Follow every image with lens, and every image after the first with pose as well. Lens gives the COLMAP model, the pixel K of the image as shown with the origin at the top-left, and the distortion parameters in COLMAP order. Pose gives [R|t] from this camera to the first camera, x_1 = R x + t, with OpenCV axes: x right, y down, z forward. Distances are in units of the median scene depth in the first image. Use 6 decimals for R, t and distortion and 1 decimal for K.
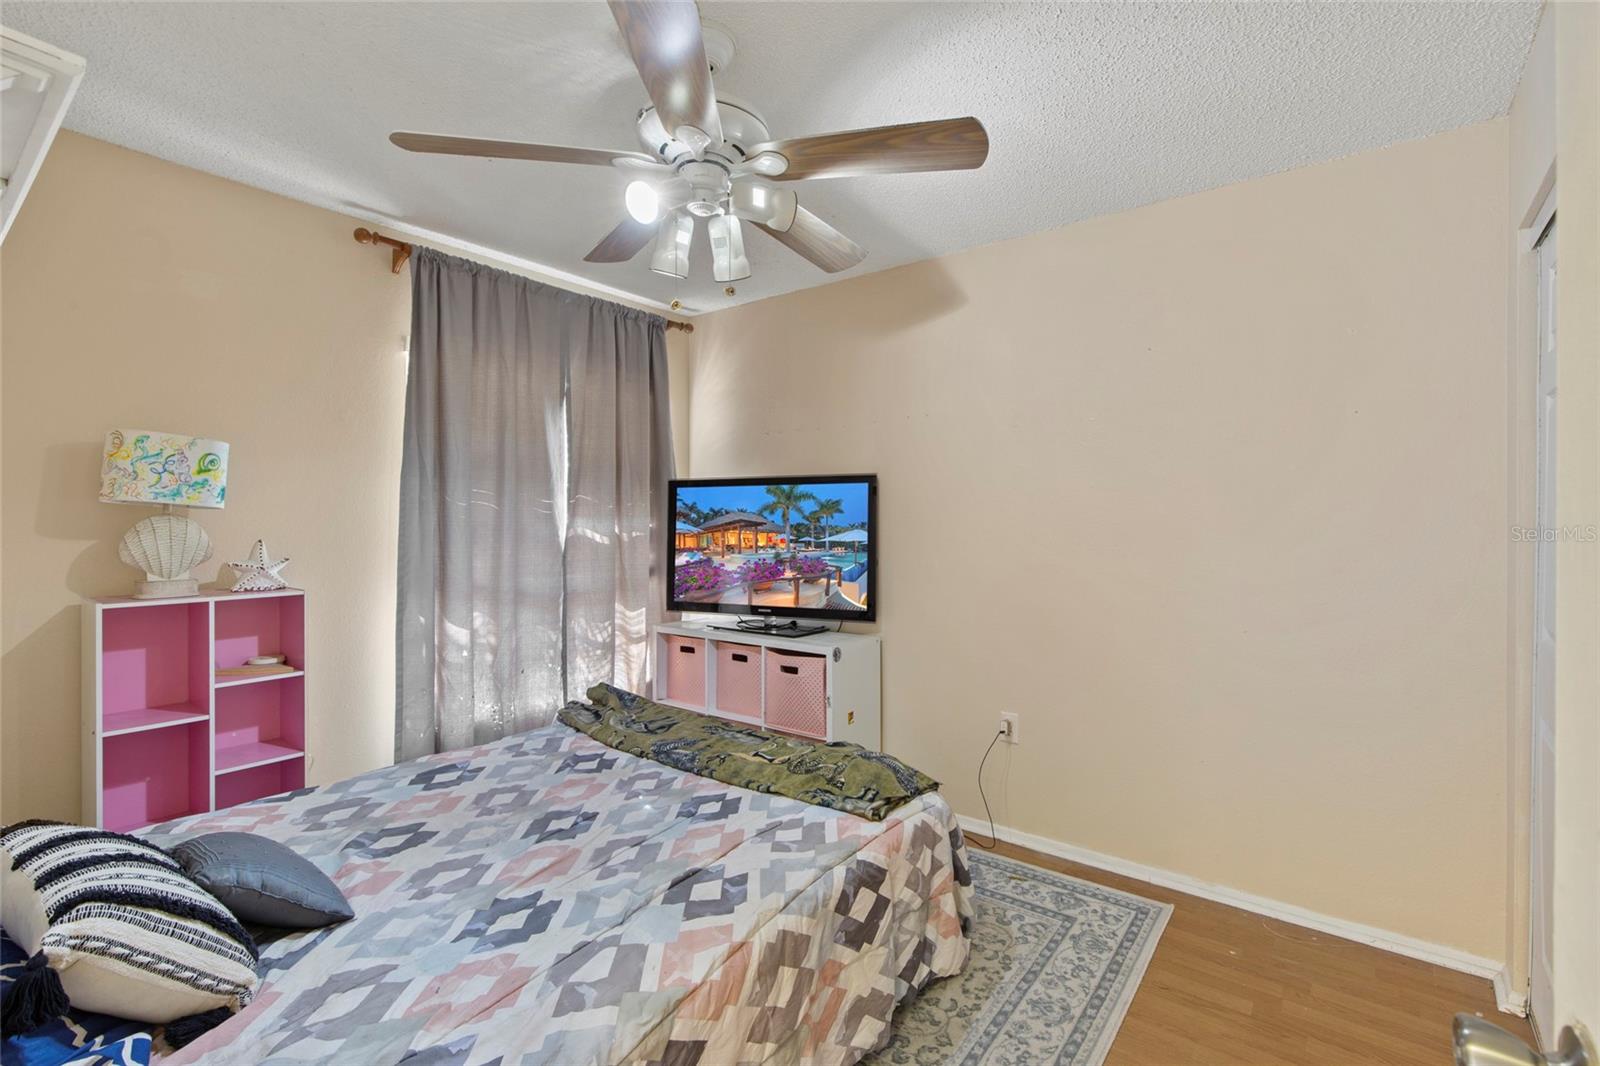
lens RADIAL K [[719.9, 0, 812.1], [0, 719.9, 517.3], [0, 0, 1]] dist [0.003803, -0.000352]
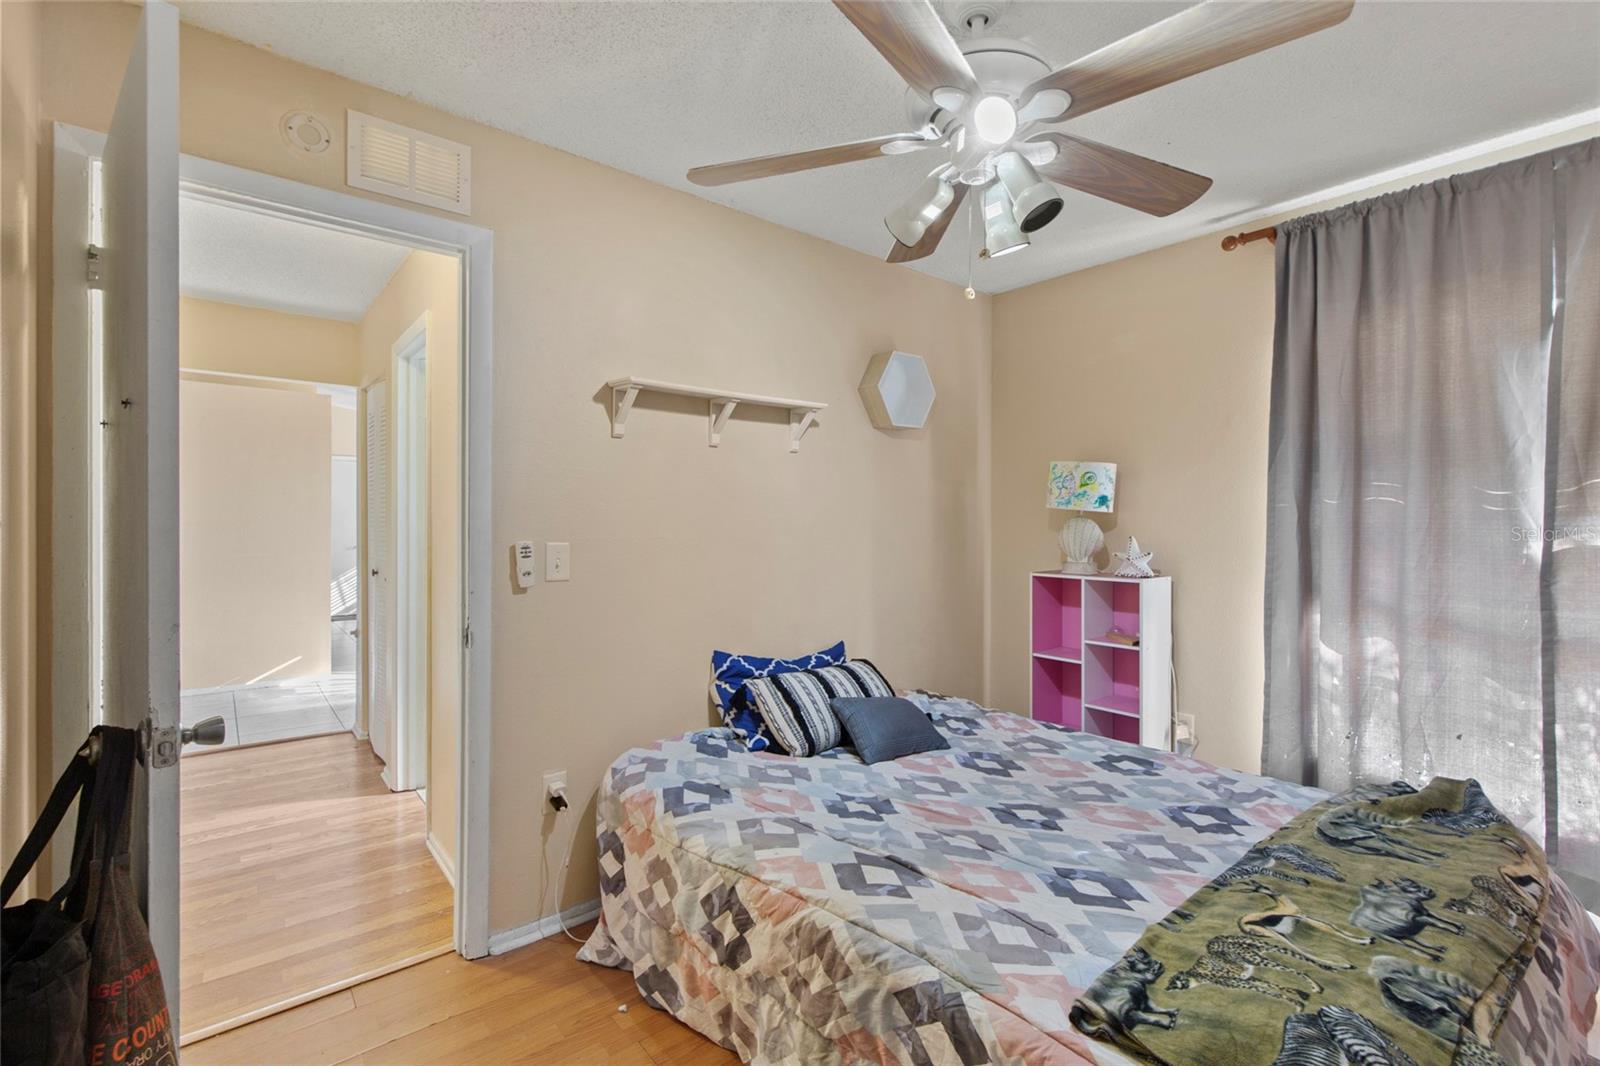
lens RADIAL K [[719.9, 0, 812.1], [0, 719.9, 517.3], [0, 0, 1]] dist [0.003803, -0.000352]
pose [[-0.228135, -0.005853, -0.973612, 0.650880], [0.000635, 0.999981, -0.006160, 0.006318], [0.973629, -0.002023, -0.228127, 0.836065]]
